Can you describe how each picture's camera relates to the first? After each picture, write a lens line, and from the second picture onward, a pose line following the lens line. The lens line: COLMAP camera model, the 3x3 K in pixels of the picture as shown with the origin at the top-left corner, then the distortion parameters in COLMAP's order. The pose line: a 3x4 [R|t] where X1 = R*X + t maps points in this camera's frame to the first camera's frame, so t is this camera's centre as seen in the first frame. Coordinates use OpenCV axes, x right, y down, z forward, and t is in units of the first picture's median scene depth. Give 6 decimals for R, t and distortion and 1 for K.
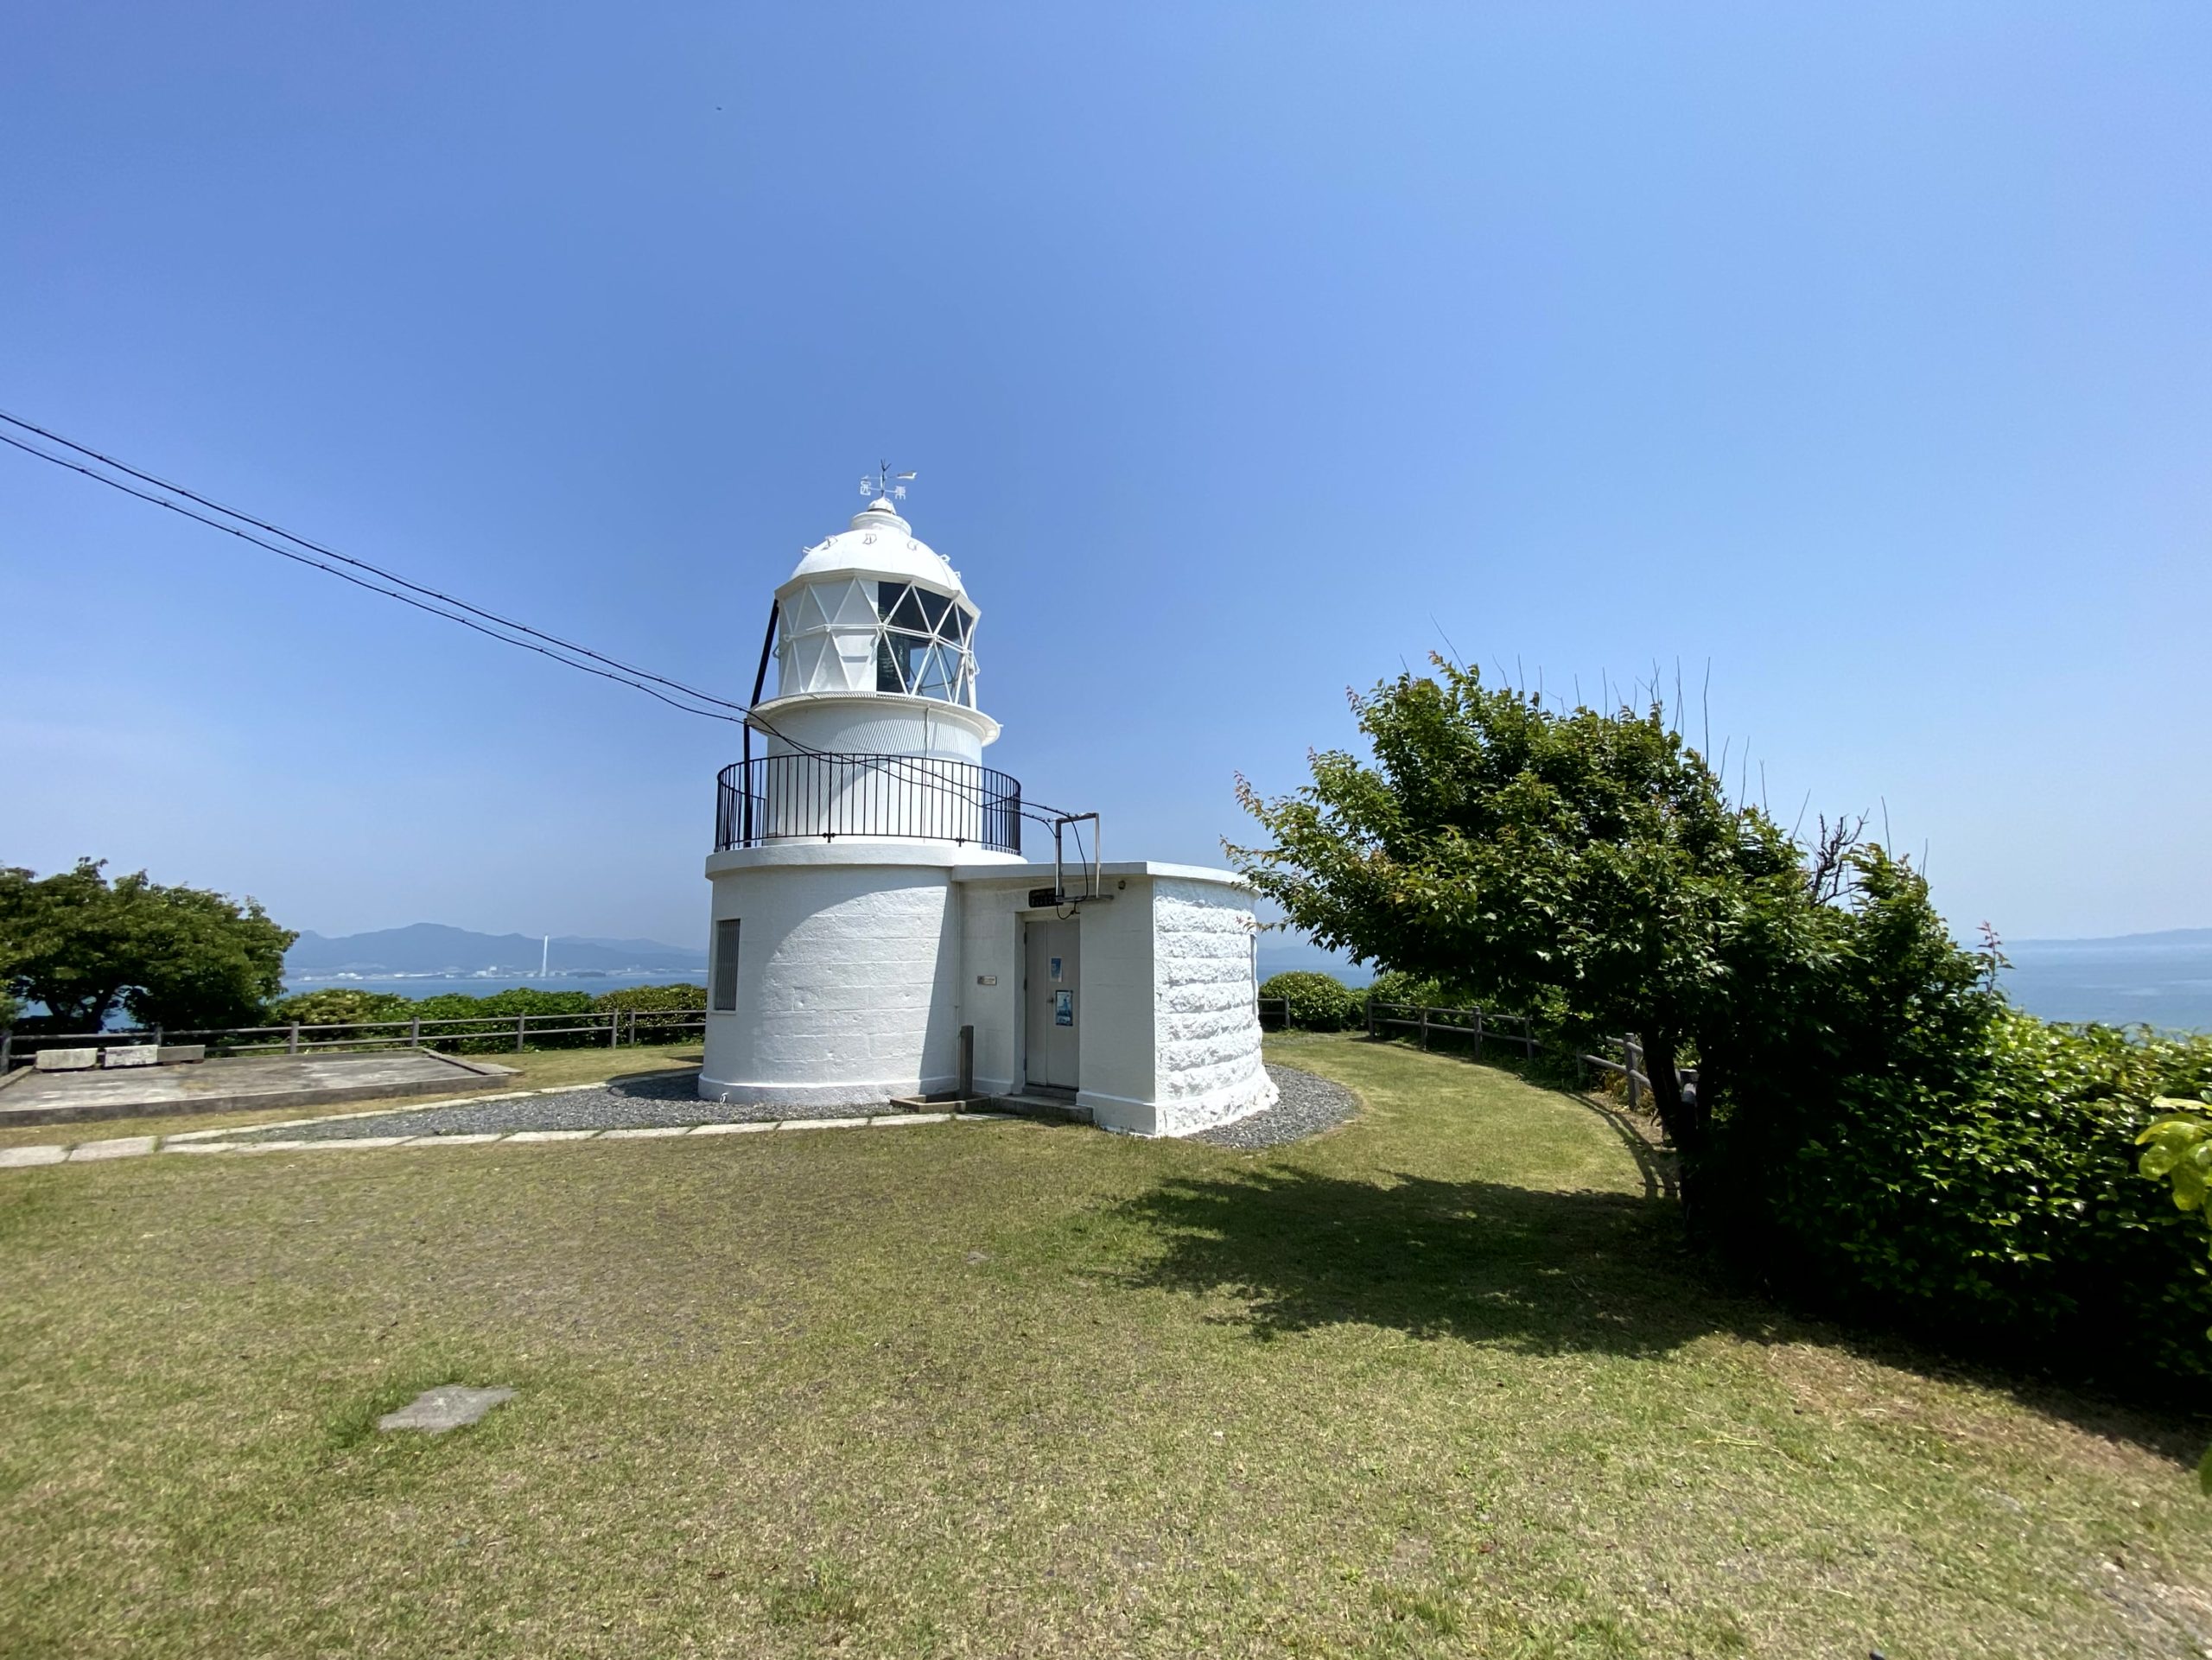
lens RADIAL K [[877.5, 0, 1100.6], [0, 877.5, 826.3], [0, 0, 1]] dist [0.075121, -0.043554]
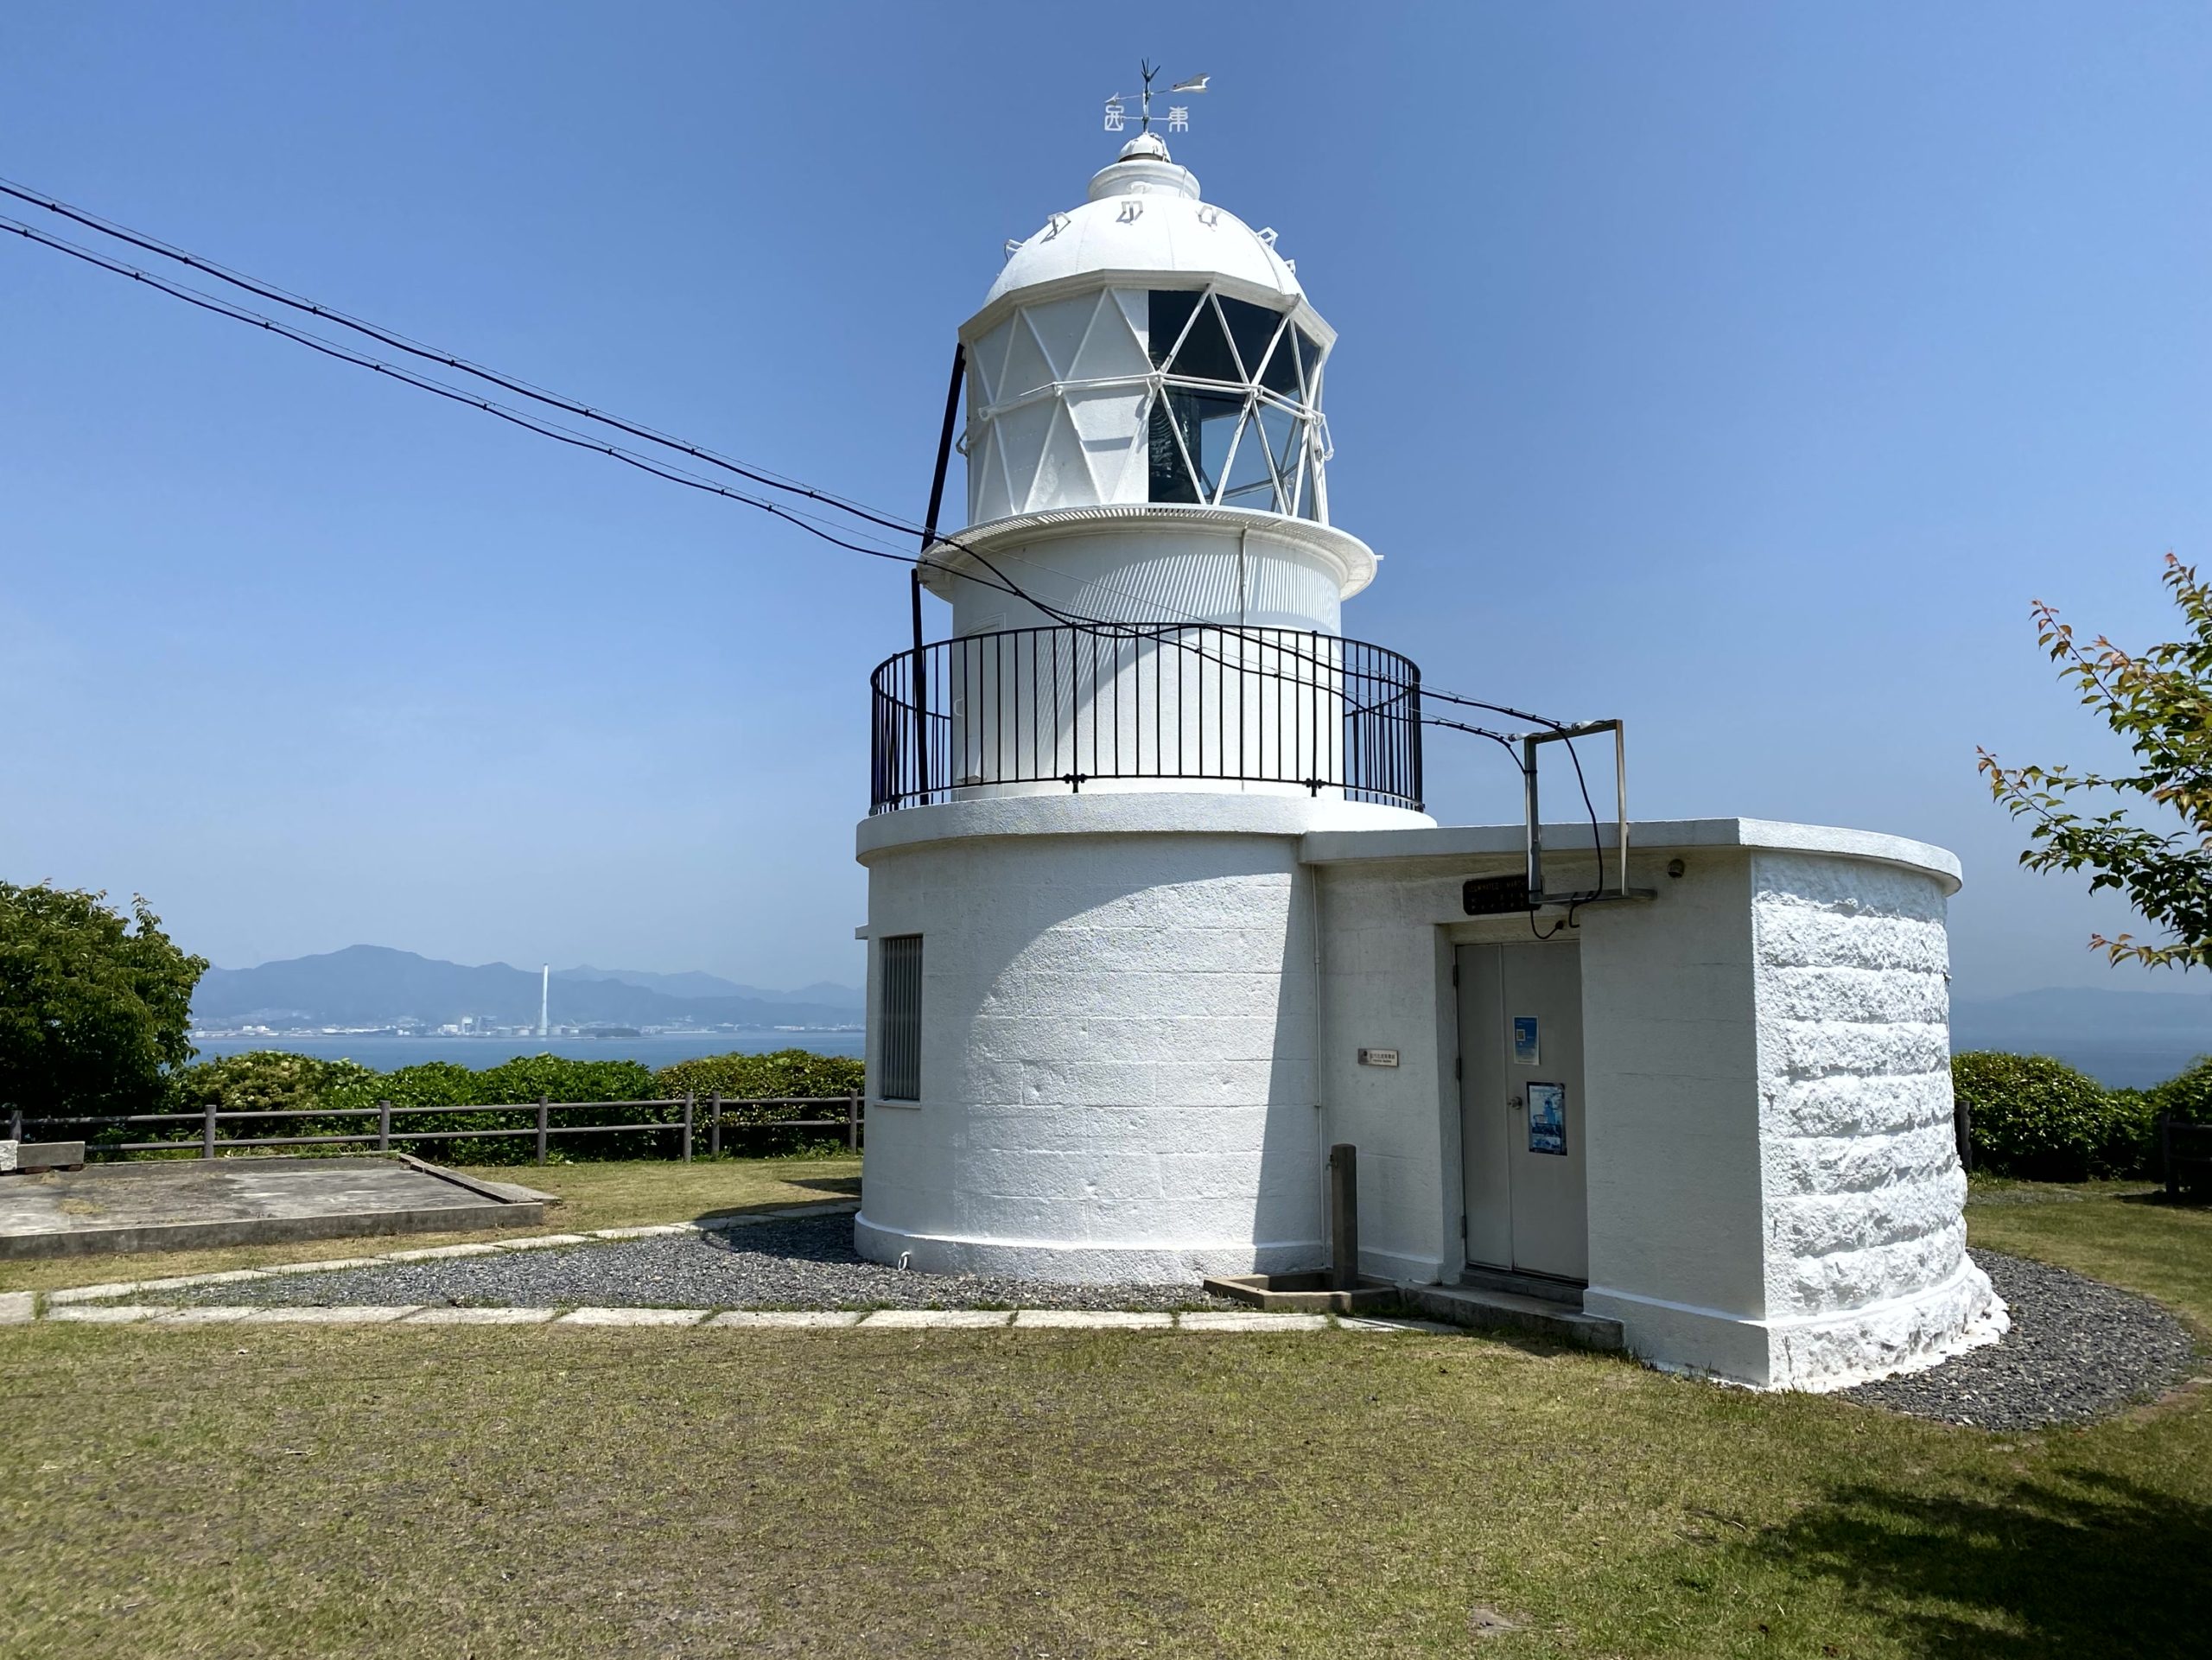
lens RADIAL K [[1652.1, 0, 1142.4], [0, 1652.1, 802.0], [0, 0, 1]] dist [0.123968, -0.129659]
pose [[0.978453, -0.015738, -0.205870, -0.064862], [0.020033, 0.999623, 0.018796, 0.006735], [0.205496, -0.022515, 0.978399, 0.034383]]
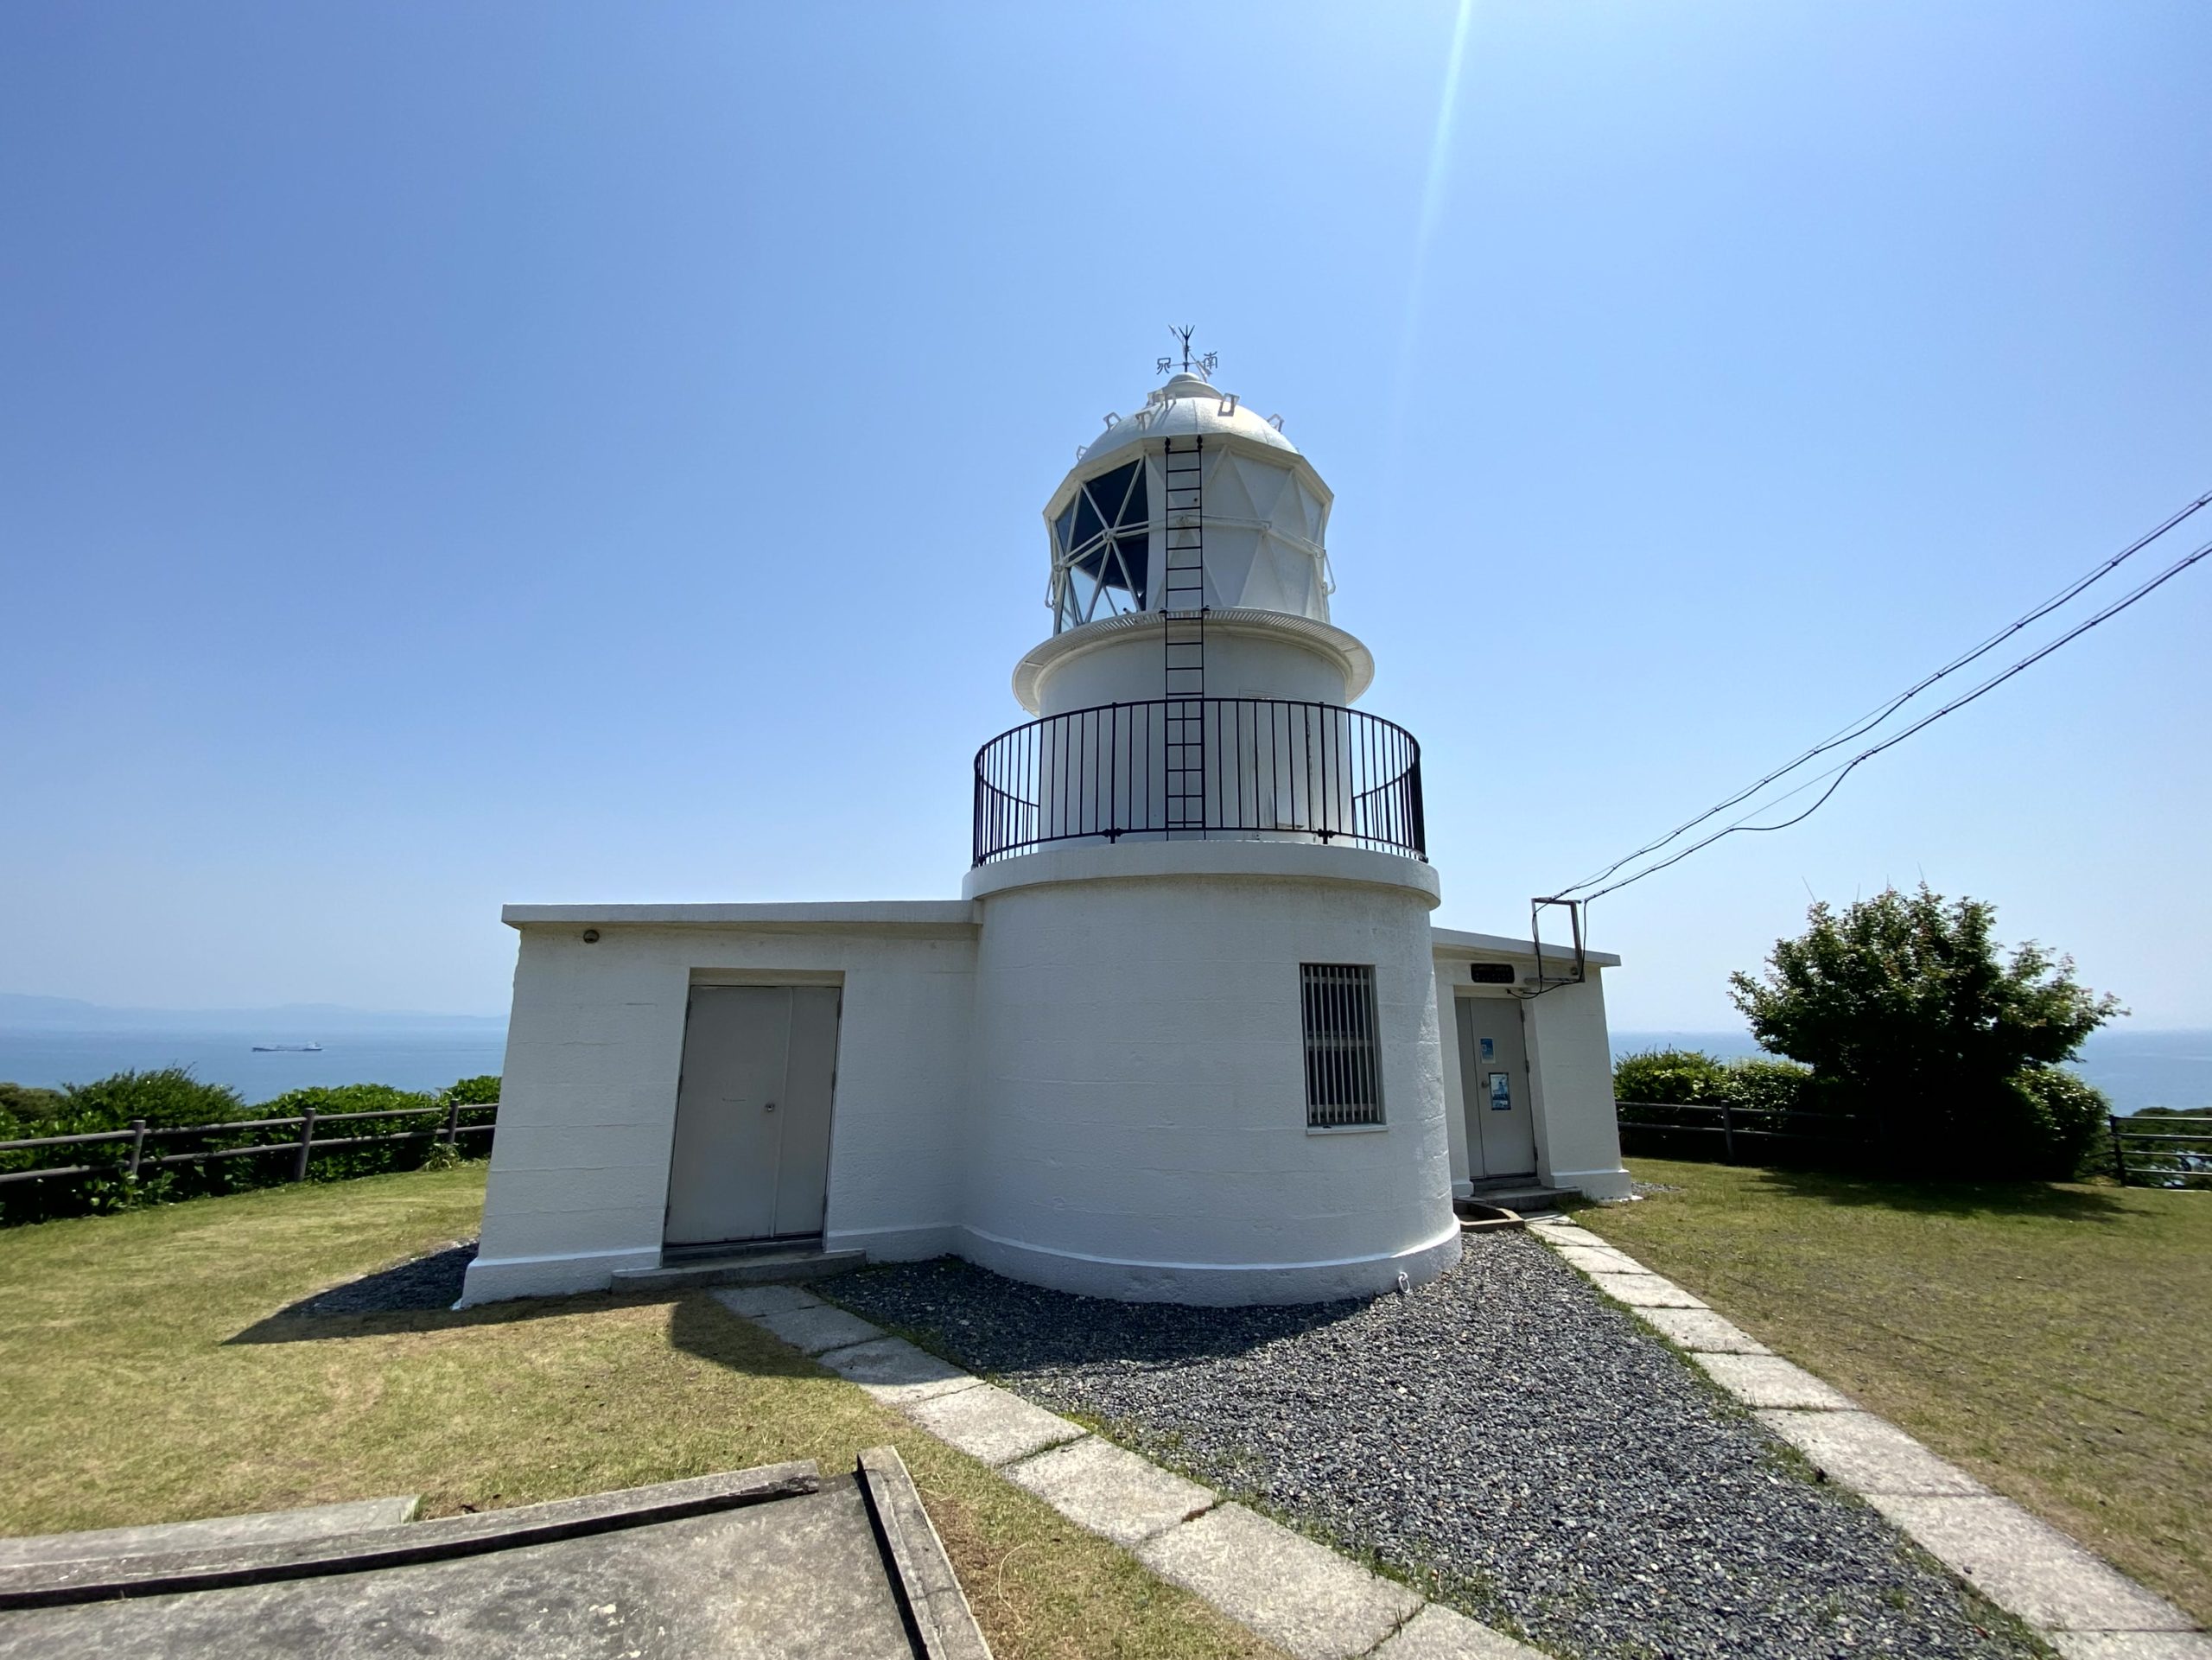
lens RADIAL K [[893.1, 0, 1131.8], [0, 893.1, 828.2], [0, 0, 1]] dist [0.028048, -0.032603]
pose [[0.343078, 0.216987, 0.913900, -1.082074], [-0.148400, 0.973254, -0.175370, 0.151851], [-0.927510, -0.075457, 0.366103, 0.986915]]
